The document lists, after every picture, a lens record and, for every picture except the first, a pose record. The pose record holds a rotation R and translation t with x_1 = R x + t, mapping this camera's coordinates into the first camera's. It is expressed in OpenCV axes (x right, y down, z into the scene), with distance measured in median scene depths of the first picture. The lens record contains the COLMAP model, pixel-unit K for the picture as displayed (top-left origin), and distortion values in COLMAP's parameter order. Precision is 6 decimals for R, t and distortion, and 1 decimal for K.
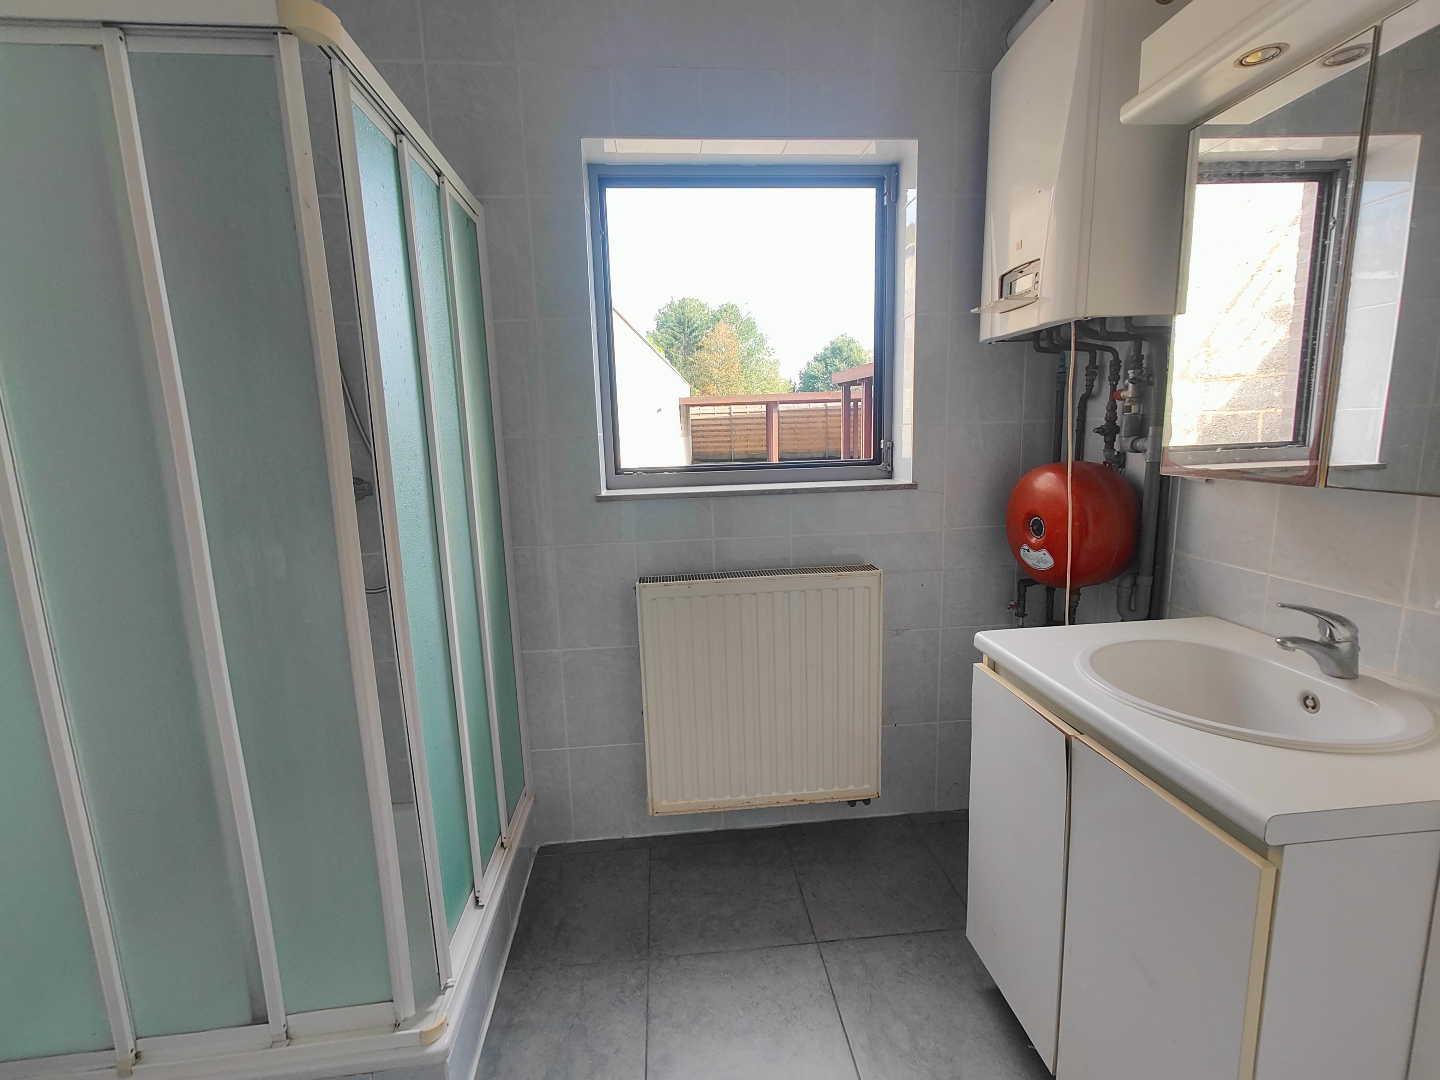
lens RADIAL K [[637.2, 0, 720.0], [0, 637.2, 540.0], [0, 0, 1]] dist [-0.023685, 0.016867]
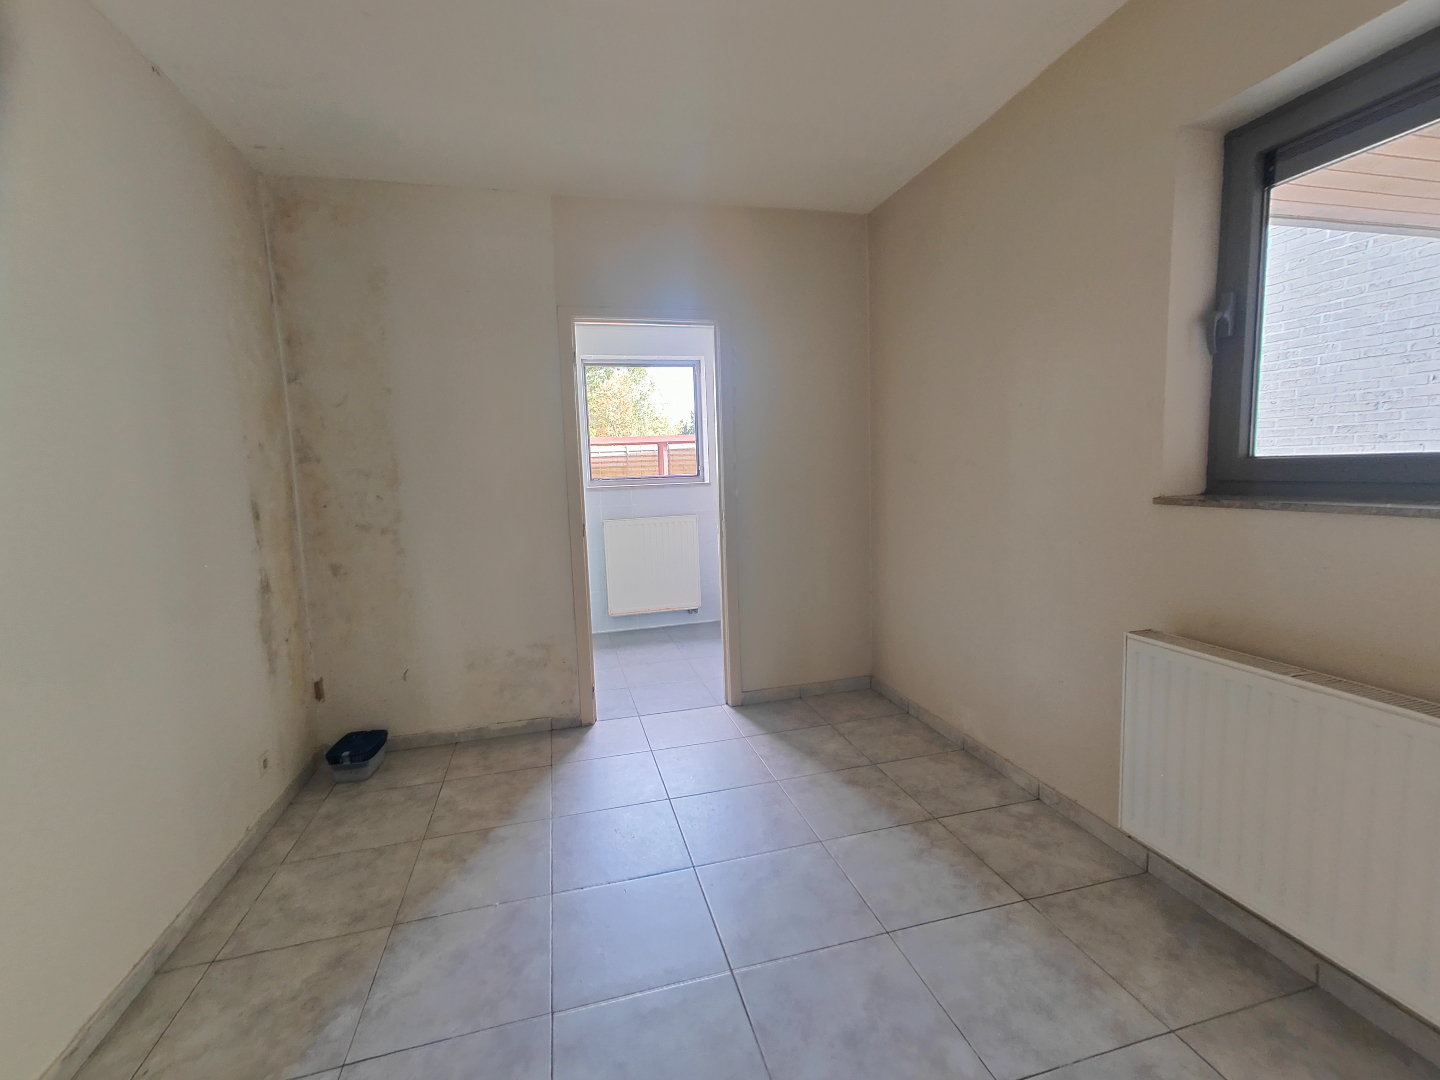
lens RADIAL K [[637.2, 0, 720.0], [0, 637.2, 540.0], [0, 0, 1]] dist [-0.023685, 0.016867]
pose [[0.986433, -0.020651, 0.162863, -0.006745], [0.030070, 0.998001, -0.055583, 0.024553], [-0.161389, 0.059727, 0.985082, -0.128478]]
